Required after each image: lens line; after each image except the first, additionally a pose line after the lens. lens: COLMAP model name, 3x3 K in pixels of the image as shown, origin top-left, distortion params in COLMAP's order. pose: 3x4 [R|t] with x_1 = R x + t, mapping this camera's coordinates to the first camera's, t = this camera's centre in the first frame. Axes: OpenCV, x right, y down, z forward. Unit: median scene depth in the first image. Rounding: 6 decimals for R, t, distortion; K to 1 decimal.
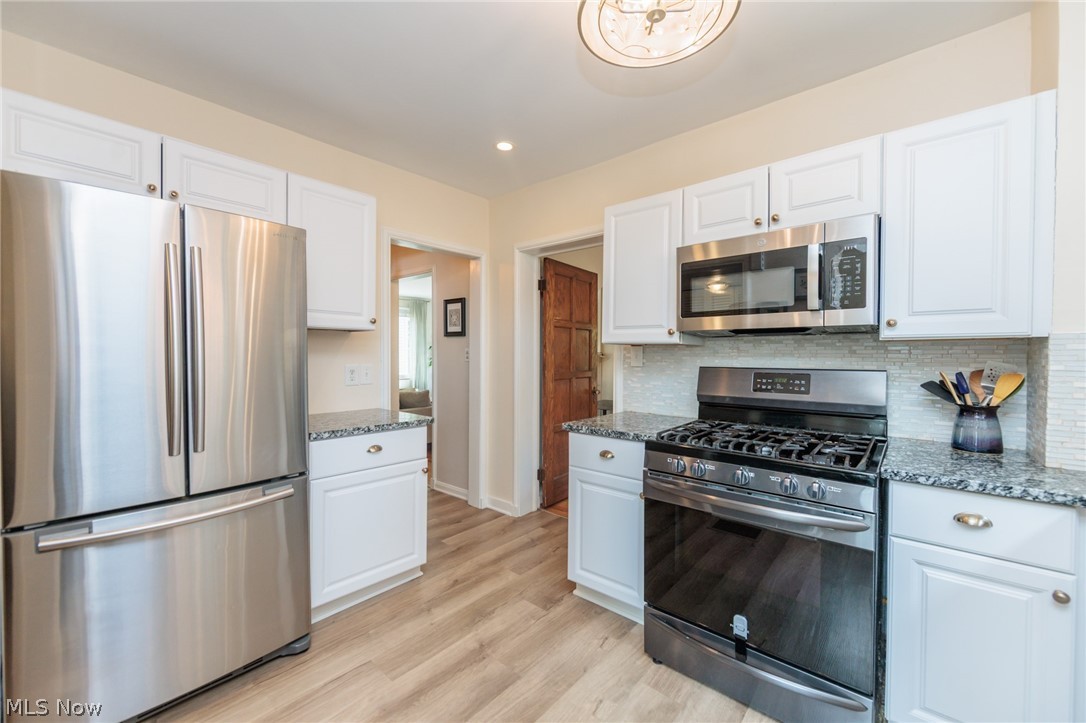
lens RADIAL K [[427.4, 0, 548.7], [0, 427.4, 360.6], [0, 0, 1]] dist [-0.001798, -0.000237]
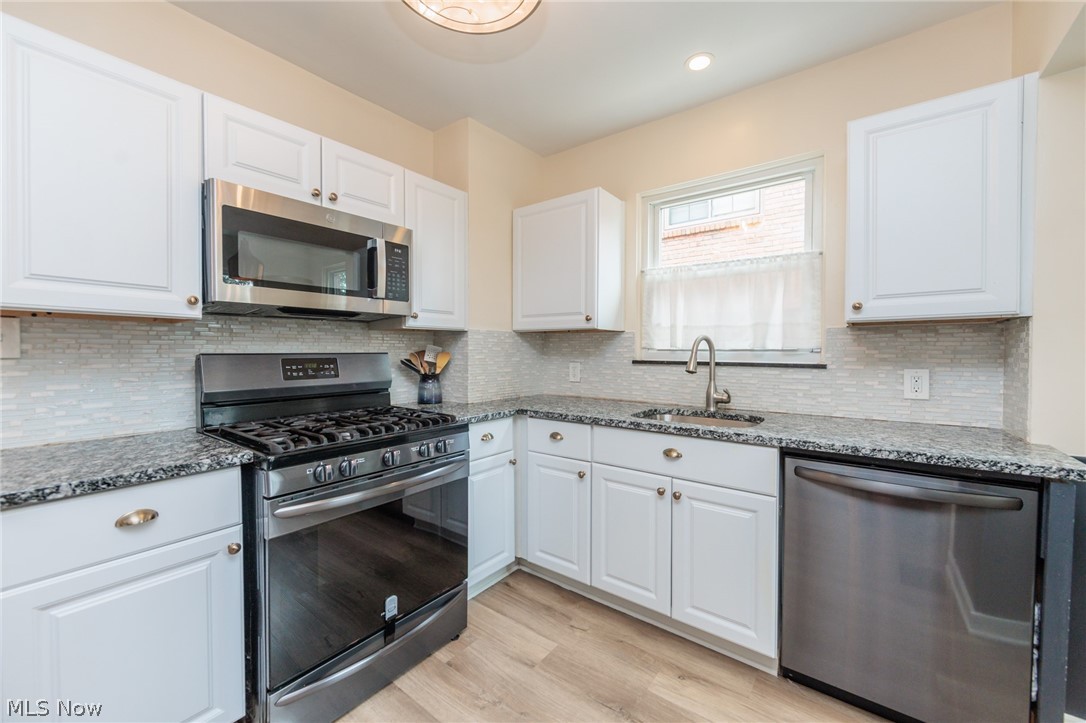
lens RADIAL K [[426.4, 0, 541.9], [0, 426.4, 359.1], [0, 0, 1]] dist [-0.000144, -0.000054]
pose [[-0.051241, -0.023233, 0.998416, -0.409698], [0.015851, 0.999585, 0.024074, 0.015784], [-0.998561, 0.017060, -0.050851, 0.506678]]
